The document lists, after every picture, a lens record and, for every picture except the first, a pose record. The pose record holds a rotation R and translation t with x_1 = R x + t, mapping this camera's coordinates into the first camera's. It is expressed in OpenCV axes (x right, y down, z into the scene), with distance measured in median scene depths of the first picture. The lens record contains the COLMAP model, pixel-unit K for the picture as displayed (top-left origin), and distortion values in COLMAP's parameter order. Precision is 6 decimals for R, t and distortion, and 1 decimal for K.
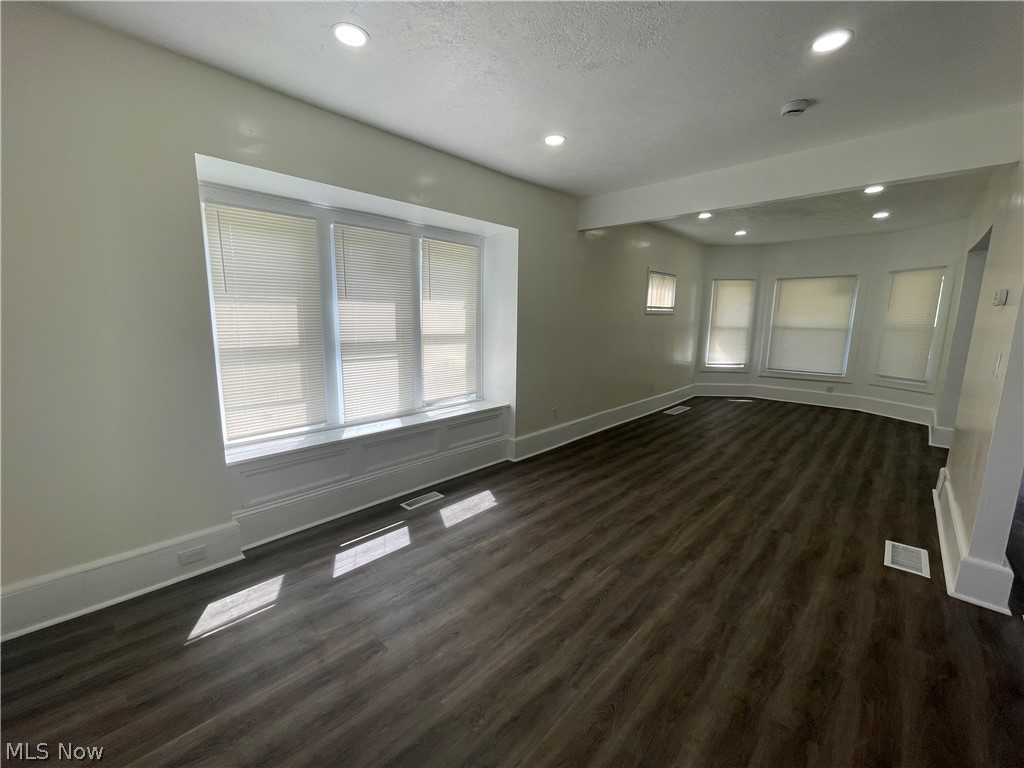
lens RADIAL K [[417.1, 0, 510.2], [0, 417.1, 382.9], [0, 0, 1]] dist [-0.009494, 0.003563]
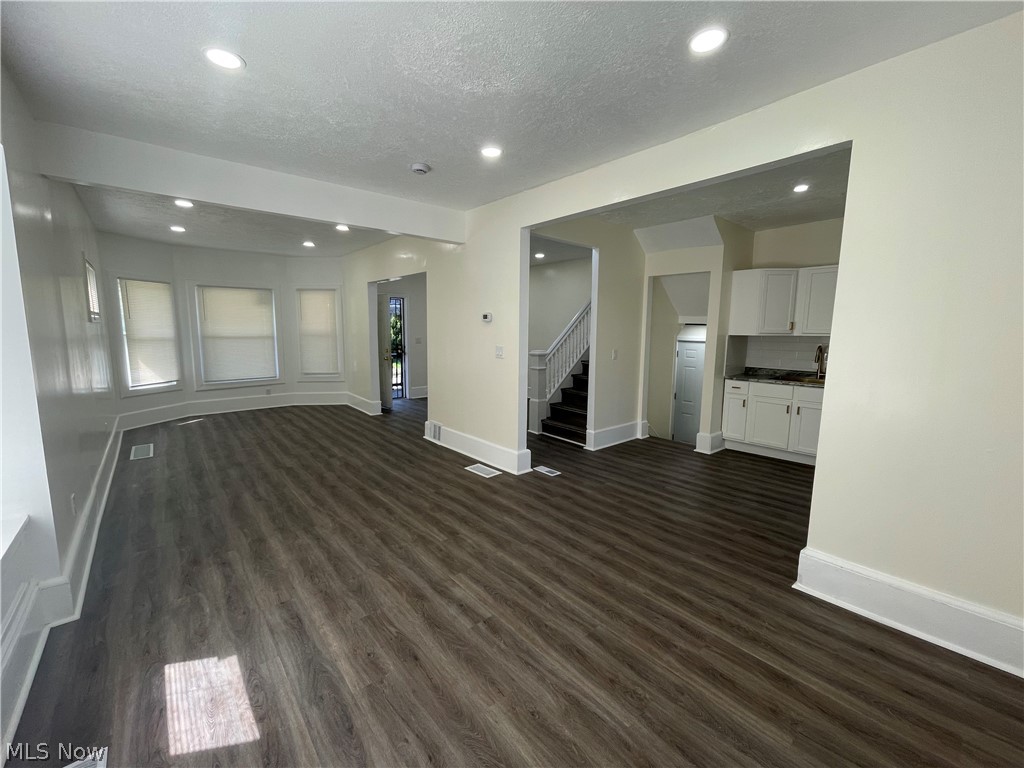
lens RADIAL K [[417.1, 0, 510.2], [0, 417.1, 382.9], [0, 0, 1]] dist [-0.009494, 0.003563]
pose [[0.098578, -0.138827, 0.985398, -0.464108], [0.154500, 0.980349, 0.122660, -0.083070], [-0.983063, 0.140152, 0.118089, 0.463933]]
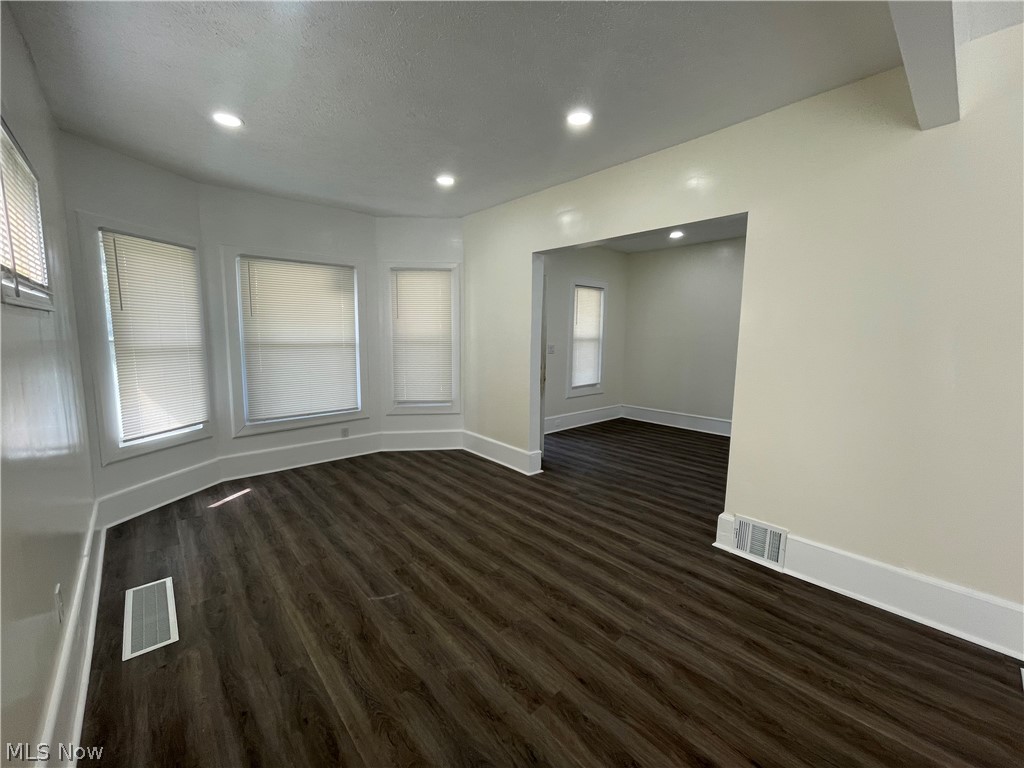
lens RADIAL K [[417.1, 0, 510.2], [0, 417.1, 382.9], [0, 0, 1]] dist [-0.009494, 0.003563]
pose [[0.080579, -0.125028, 0.988876, 0.244571], [0.152705, 0.981938, 0.111707, -0.189562], [-0.984981, 0.142005, 0.098216, 1.254968]]
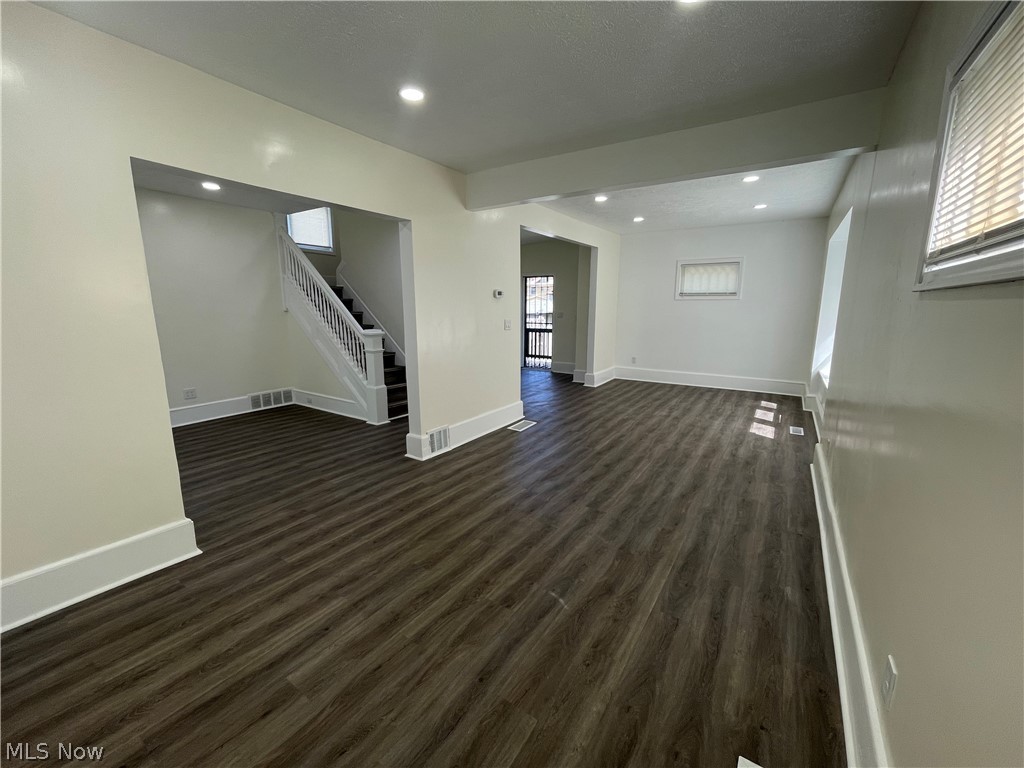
lens RADIAL K [[417.1, 0, 510.2], [0, 417.1, 382.9], [0, 0, 1]] dist [-0.009494, 0.003563]
pose [[-0.984105, 0.025691, -0.175720, 0.975299], [-0.035386, 0.941270, 0.335794, -0.313589], [0.174027, 0.336675, -0.925400, 1.988454]]
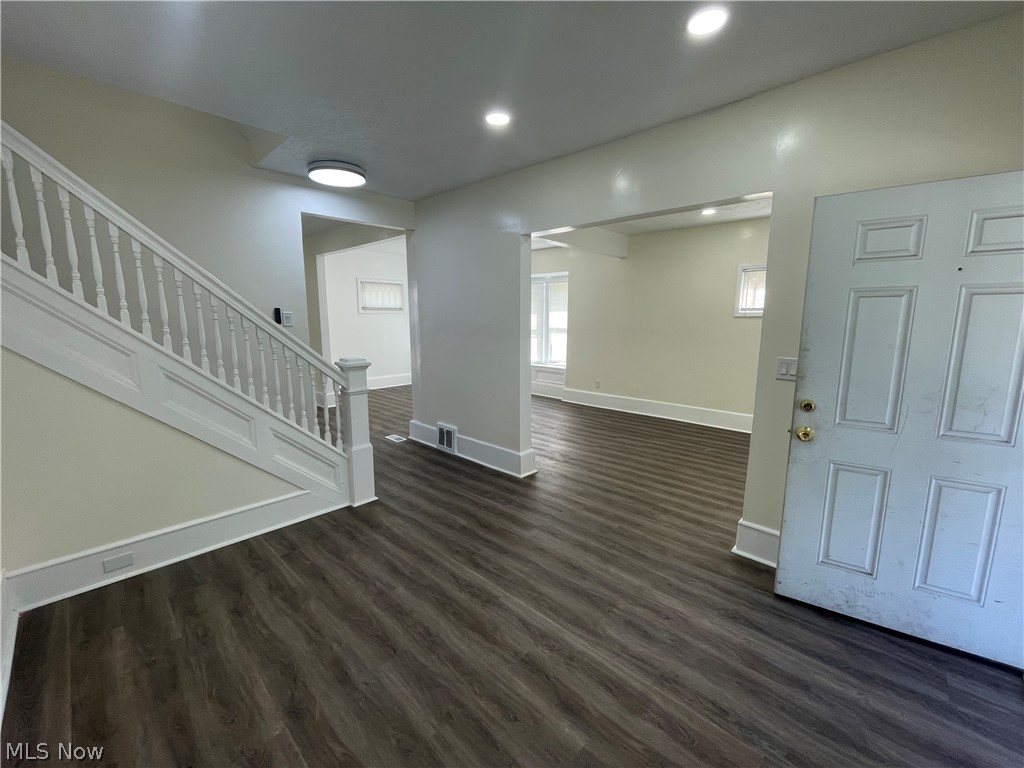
lens RADIAL K [[417.1, 0, 510.2], [0, 417.1, 382.9], [0, 0, 1]] dist [-0.009494, 0.003563]
pose [[0.006693, 0.148812, -0.988843, 2.095152], [-0.164375, 0.975577, 0.145703, -0.127284], [0.986375, 0.161566, 0.030991, 0.851884]]
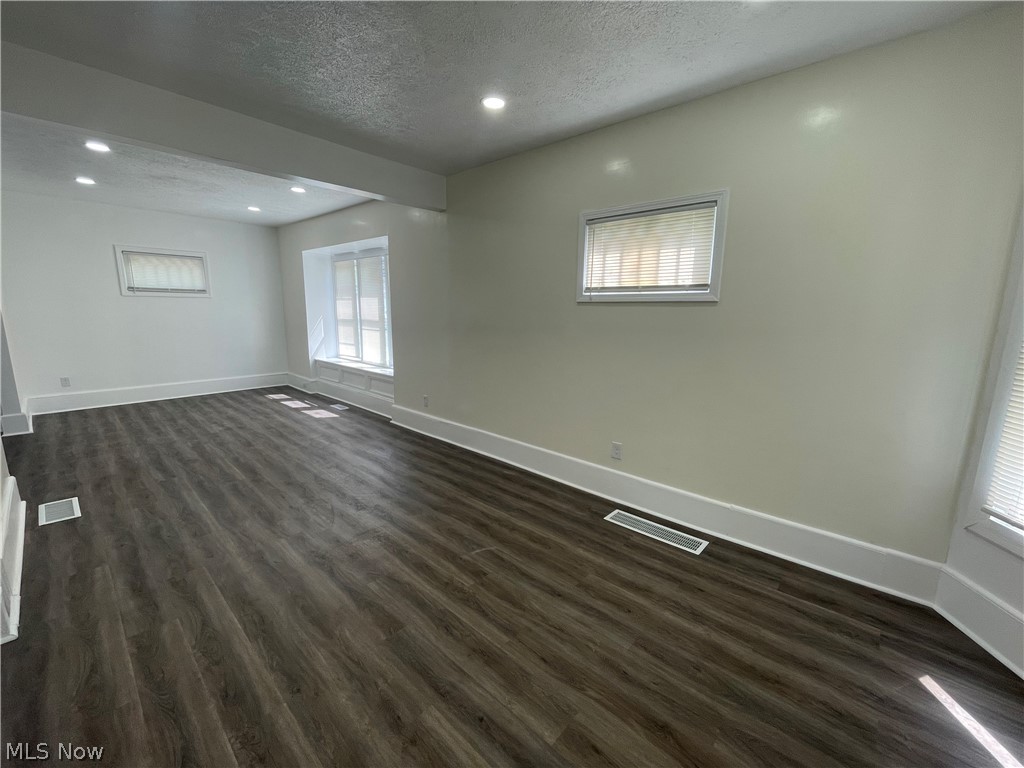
lens RADIAL K [[417.1, 0, 510.2], [0, 417.1, 382.9], [0, 0, 1]] dist [-0.009494, 0.003563]
pose [[0.023106, 0.172326, -0.984769, 1.472671], [-0.172996, 0.970861, 0.165833, -0.232287], [0.984652, 0.166529, 0.052245, 1.513933]]
